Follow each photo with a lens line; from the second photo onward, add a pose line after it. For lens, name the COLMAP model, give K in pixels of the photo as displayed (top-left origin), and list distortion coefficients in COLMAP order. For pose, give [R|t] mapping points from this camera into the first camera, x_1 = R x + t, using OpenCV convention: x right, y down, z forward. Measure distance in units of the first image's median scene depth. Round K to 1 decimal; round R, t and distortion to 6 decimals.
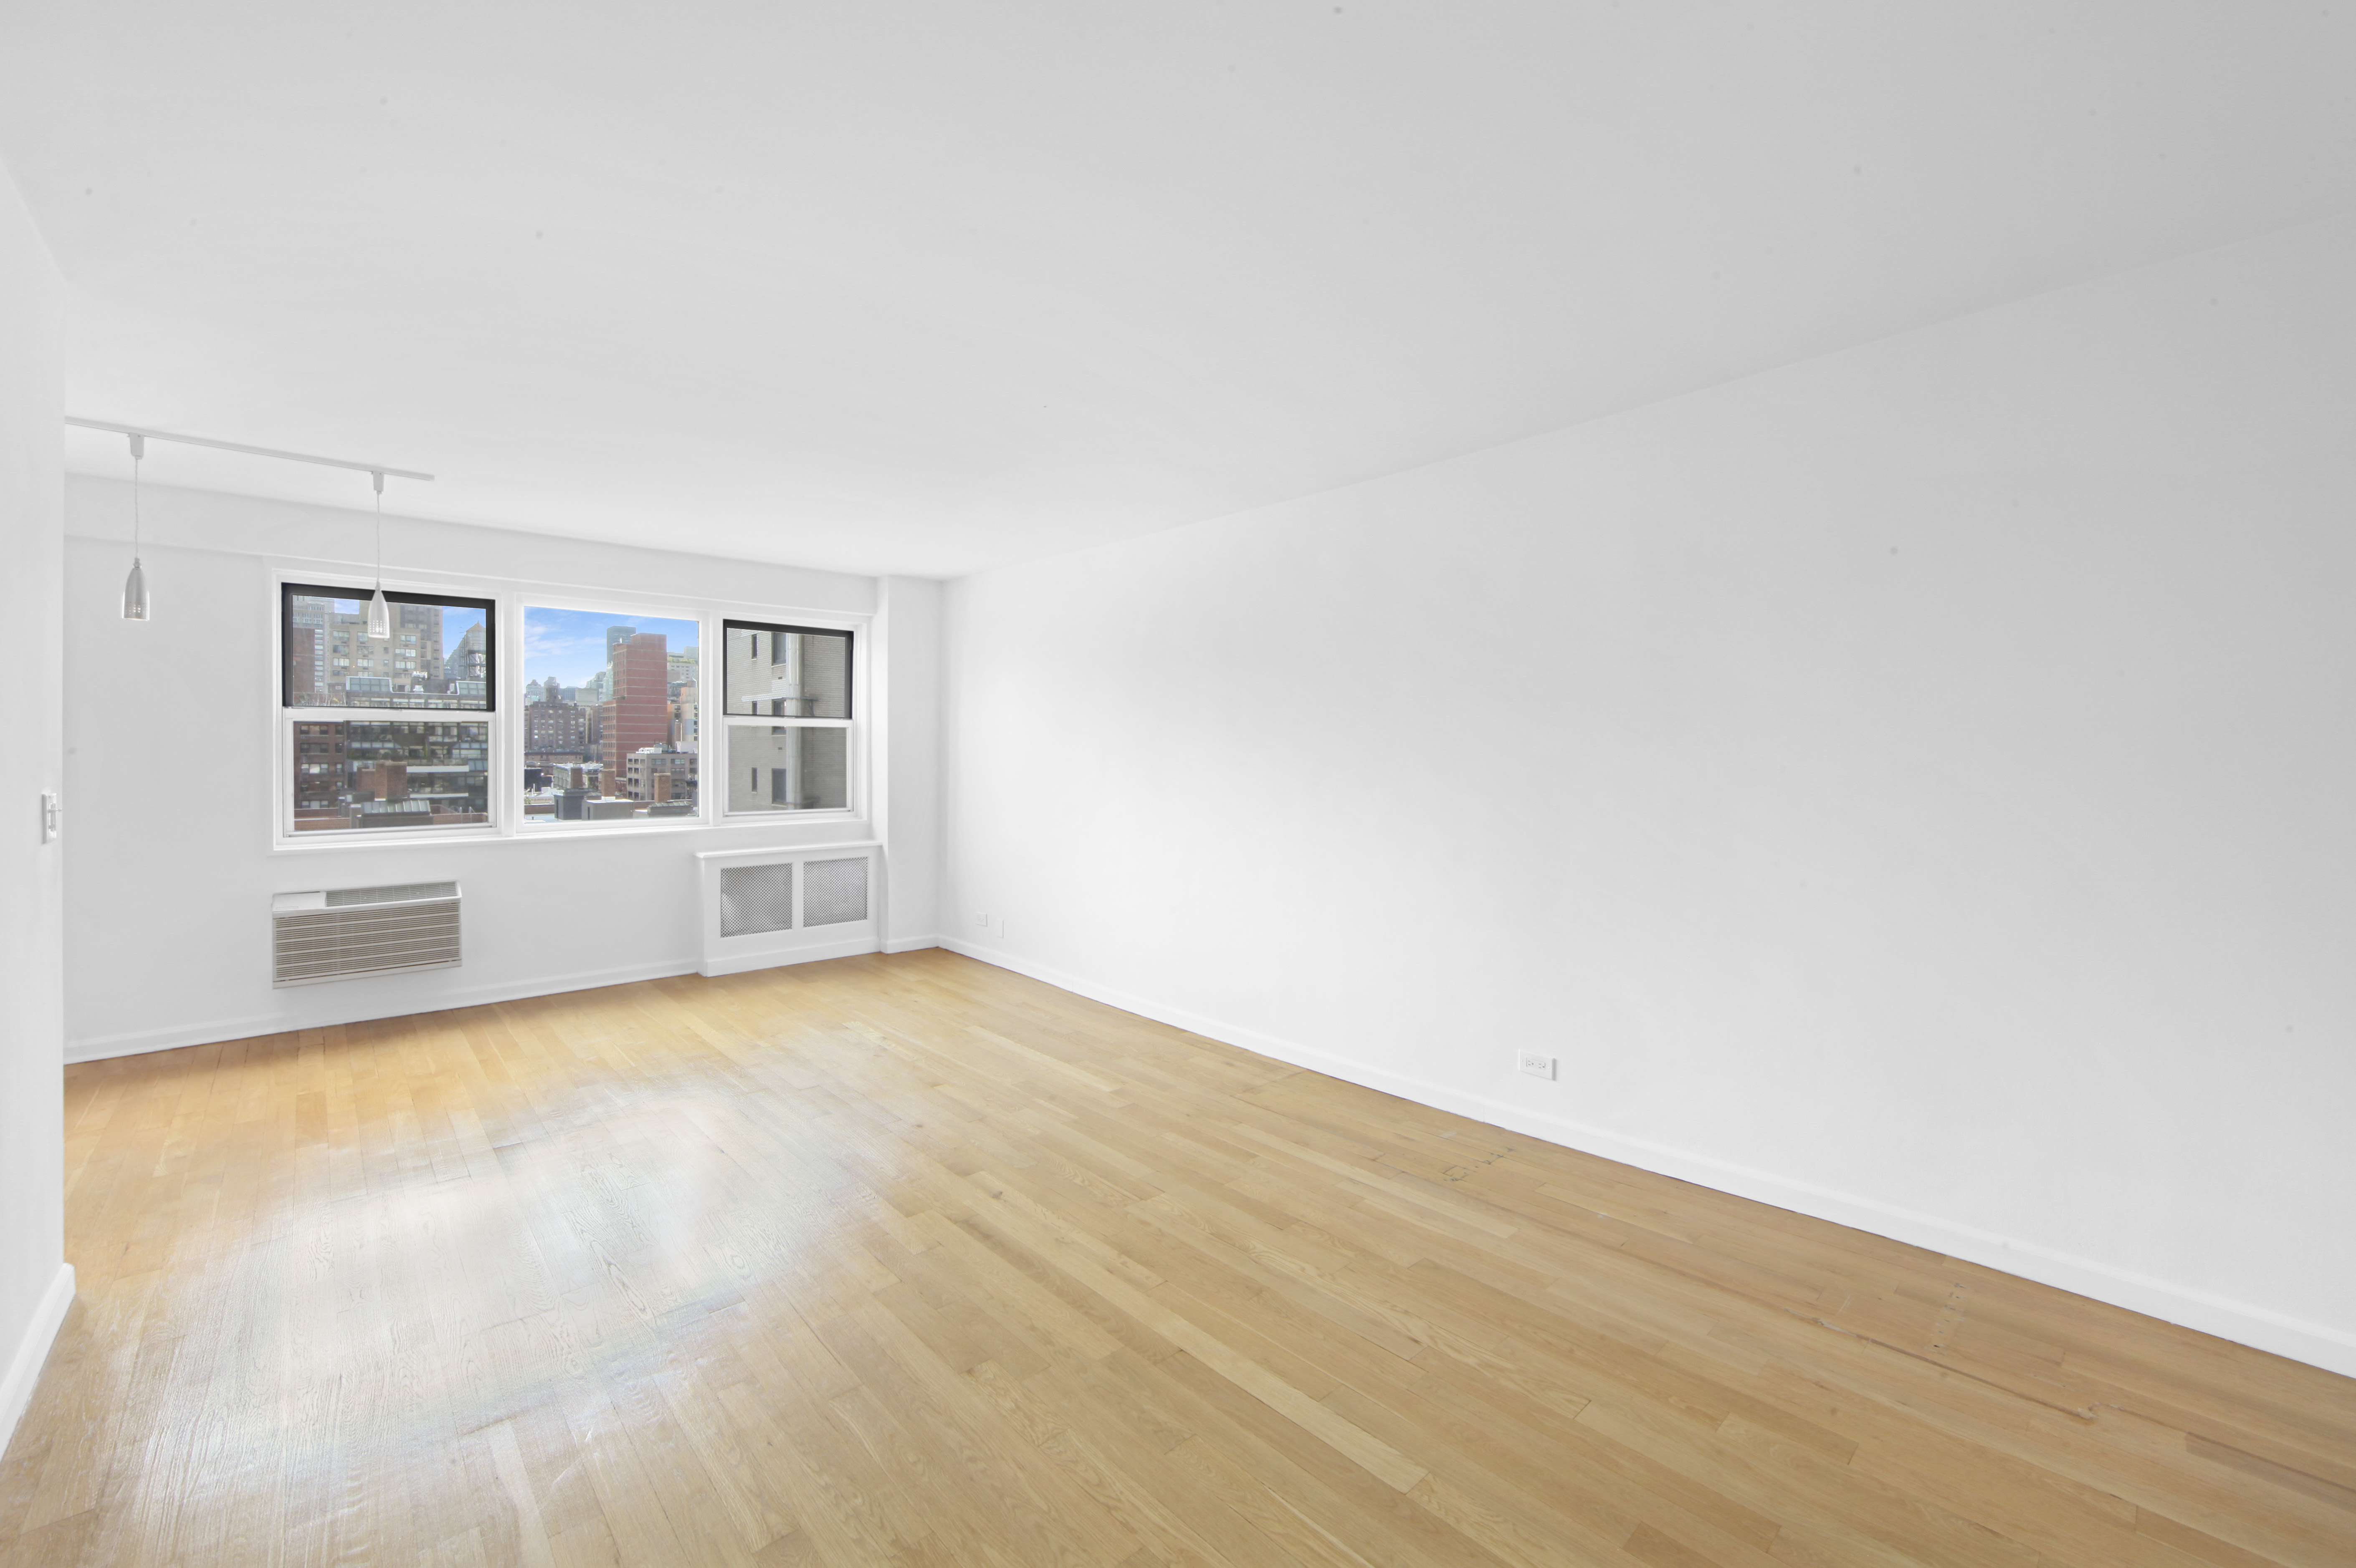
lens RADIAL K [[968.7, 0, 1166.3], [0, 968.7, 746.4], [0, 0, 1]] dist [-0.000504, -0.000105]
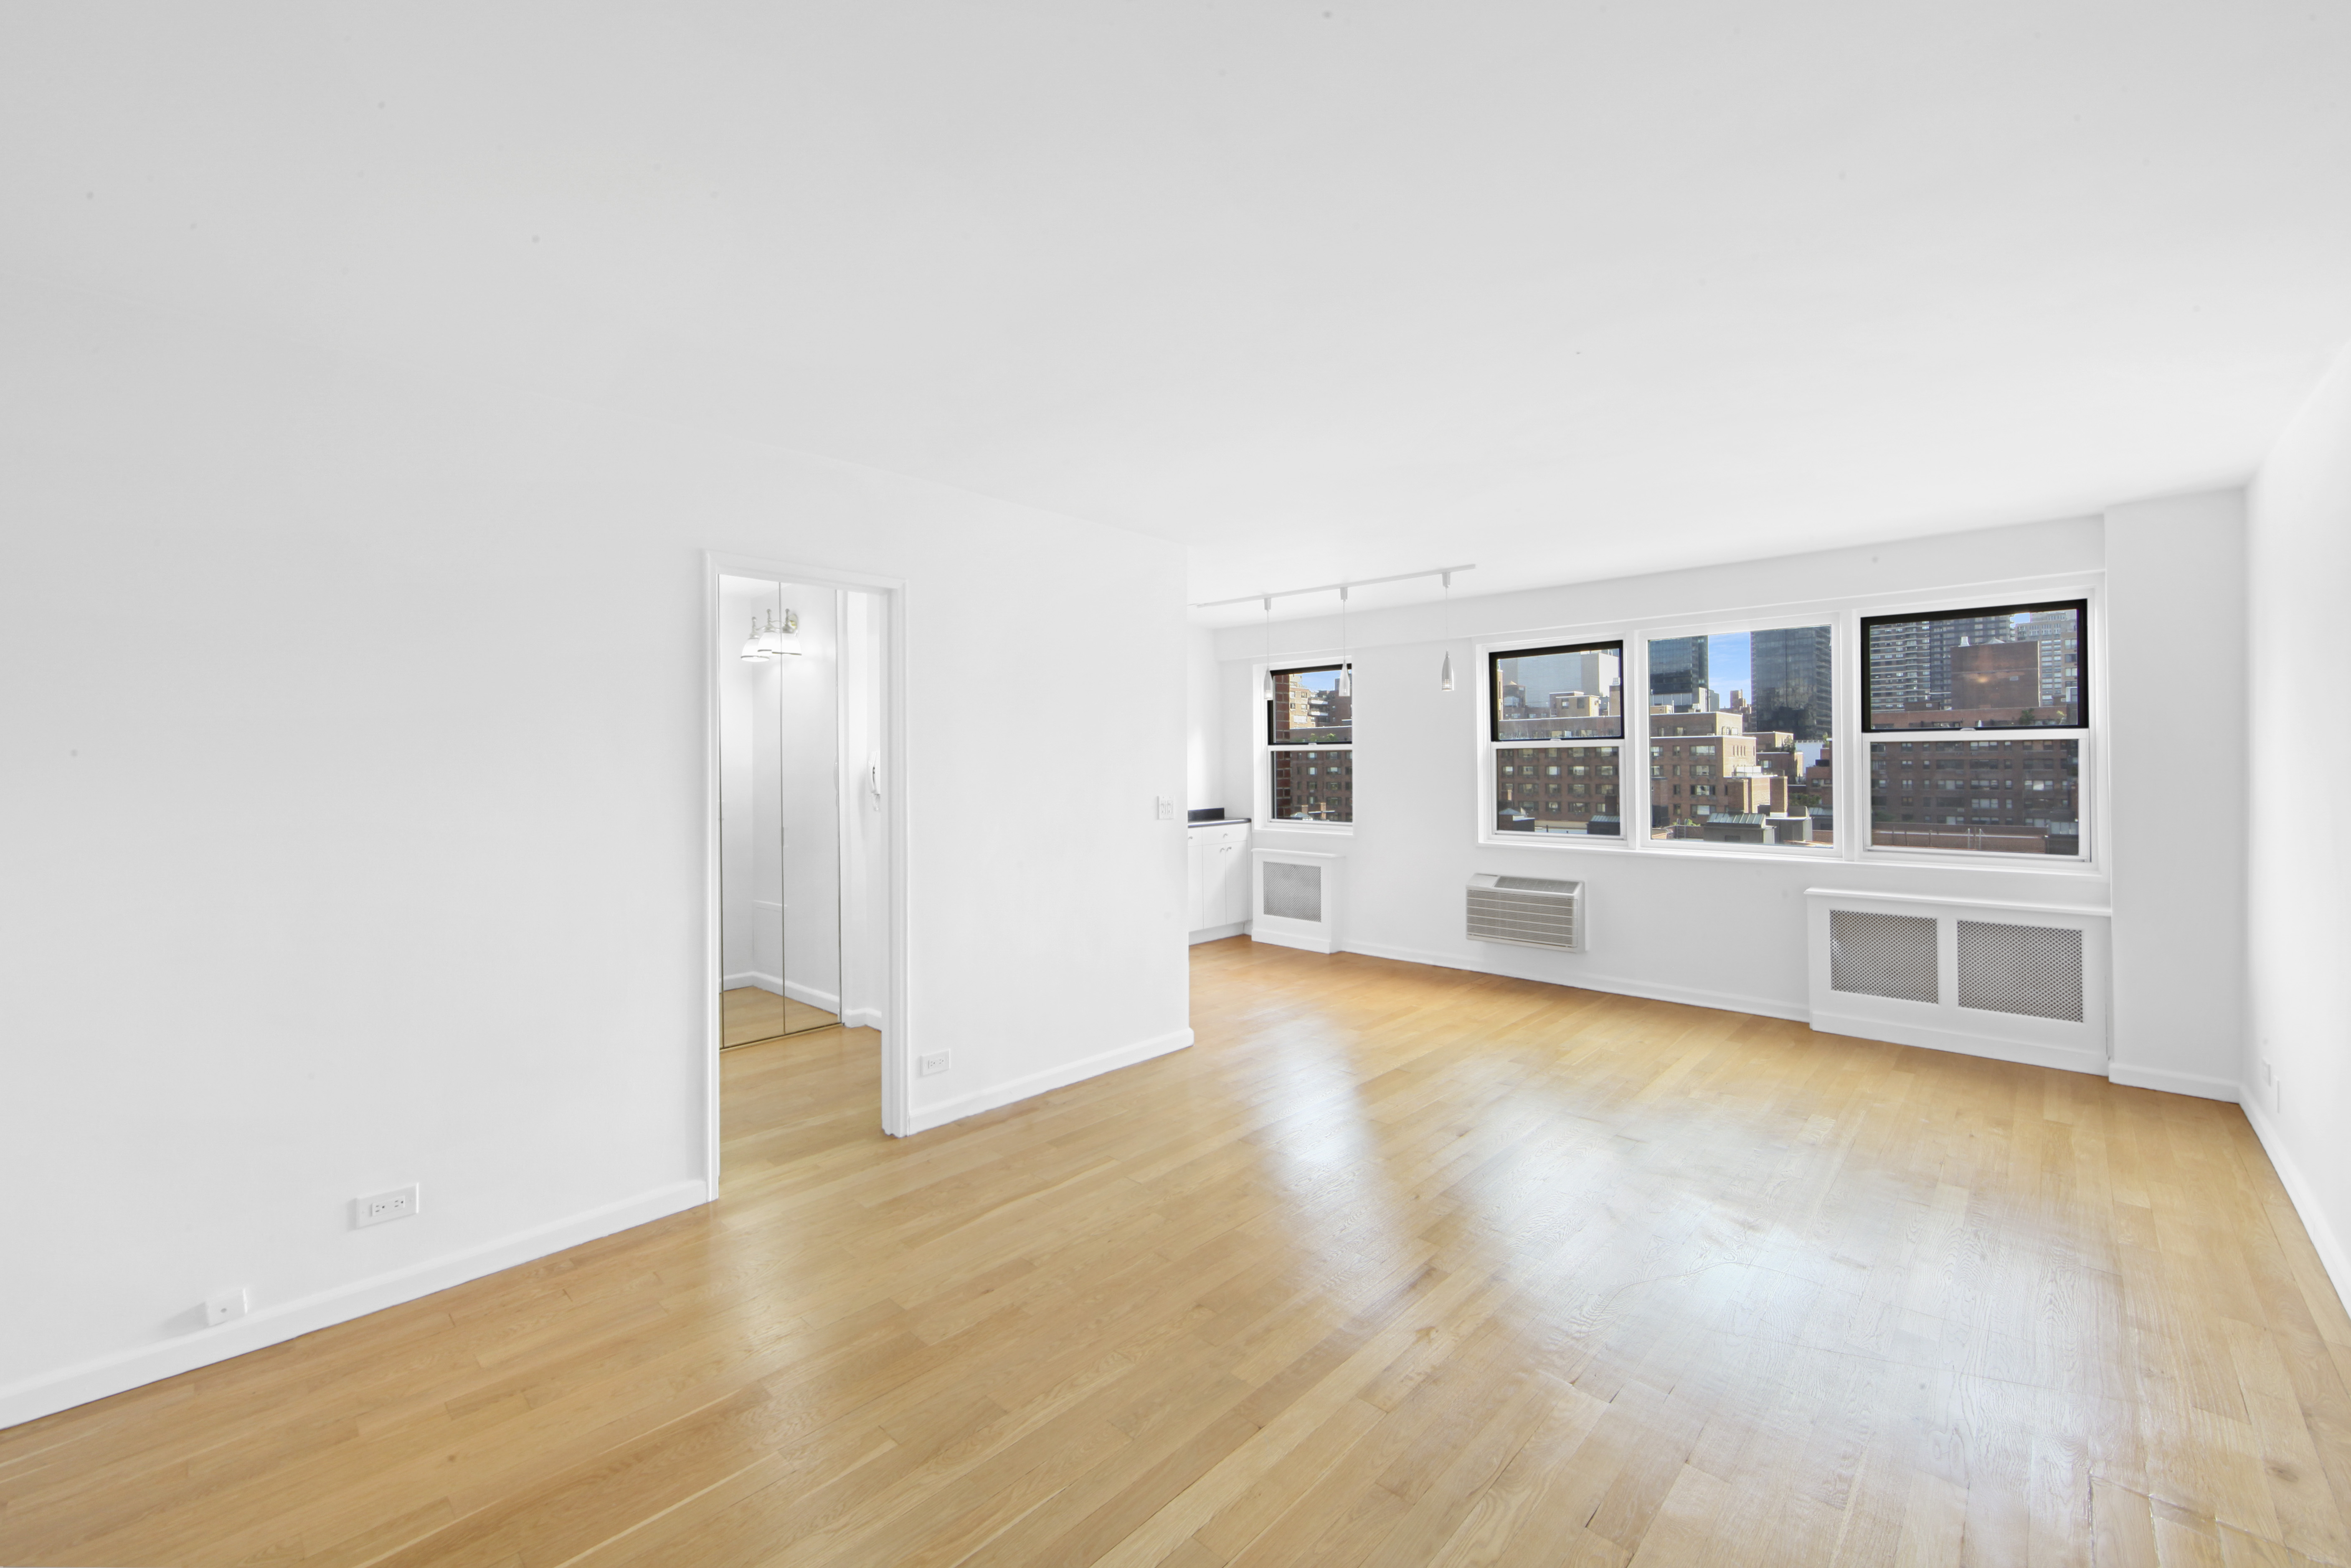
lens RADIAL K [[966.0, 0, 1119.7], [0, 966.0, 765.7], [0, 0, 1]] dist [-0.000606, -0.000045]
pose [[0.040611, -0.003055, -0.999170, 0.377236], [0.007203, 0.999970, -0.002765, -0.004591], [0.999149, -0.007085, 0.040632, 0.333613]]
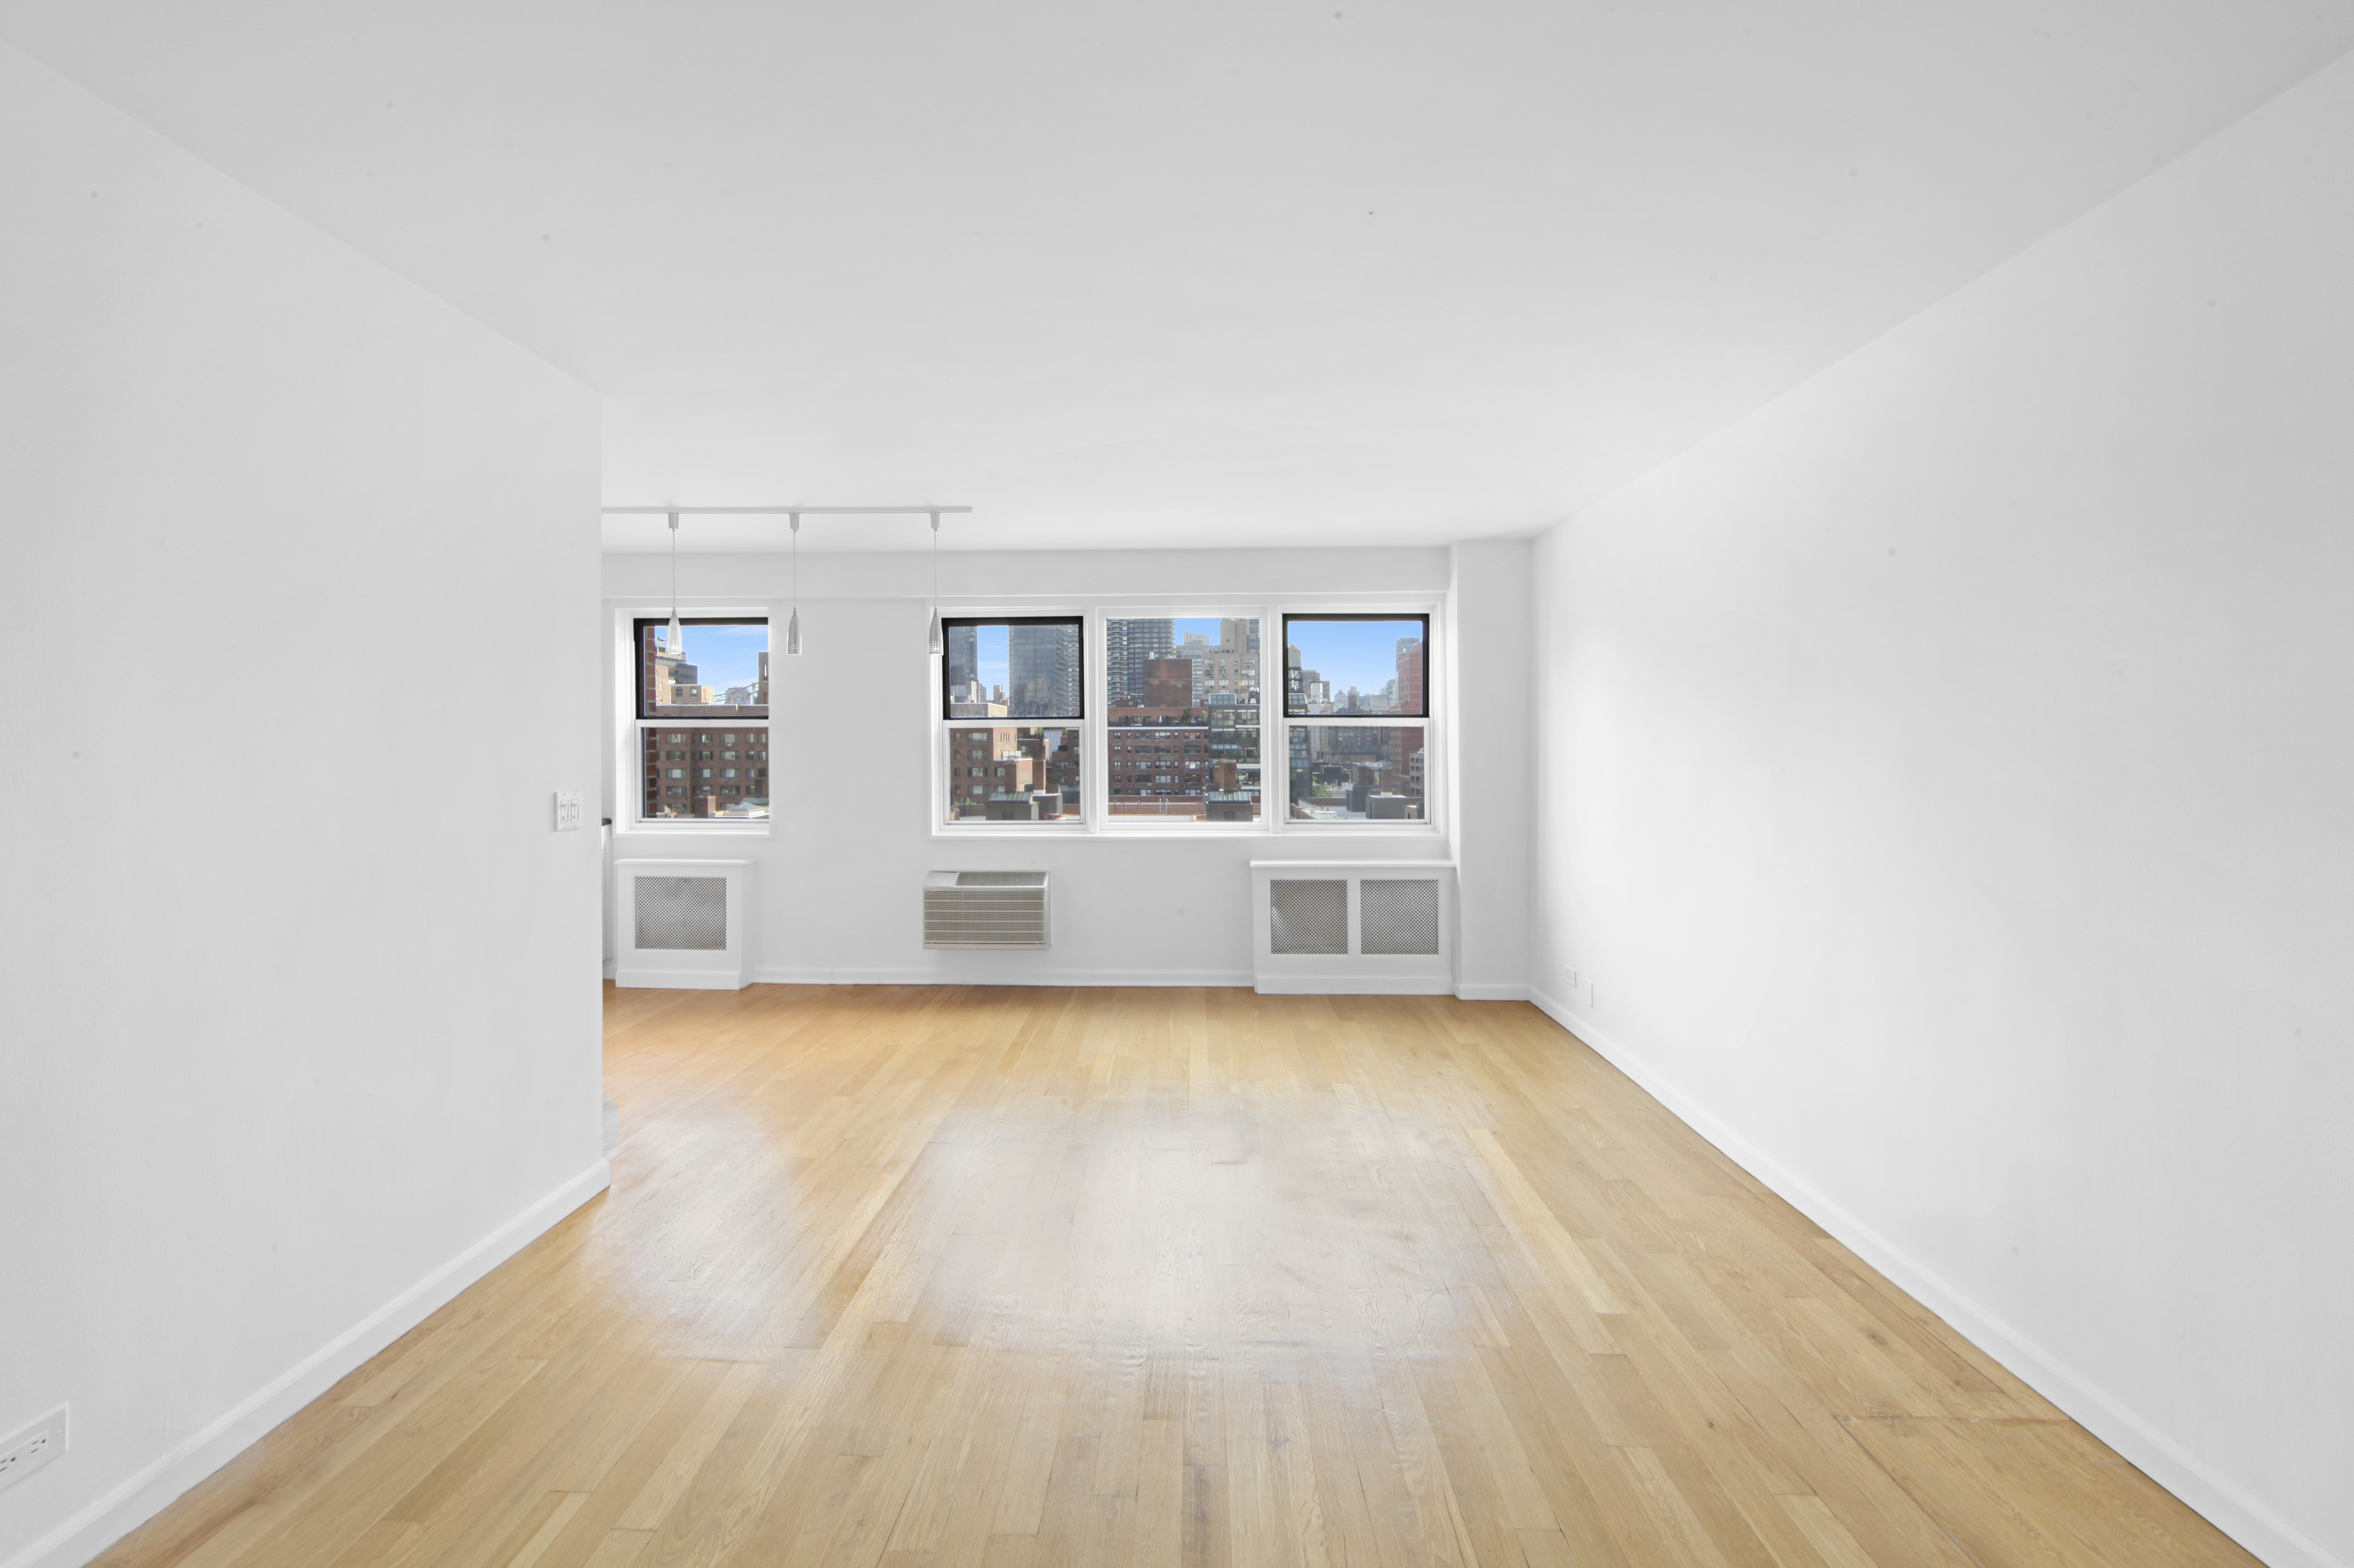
lens RADIAL K [[967.9, 0, 1165.3], [0, 967.9, 746.4], [0, 0, 1]] dist [-0.000504, -0.000105]
pose [[0.714417, -0.005531, -0.699699, 0.123111], [0.006223, 0.999979, -0.001551, -0.001872], [0.699693, -0.003247, 0.714436, 0.261248]]
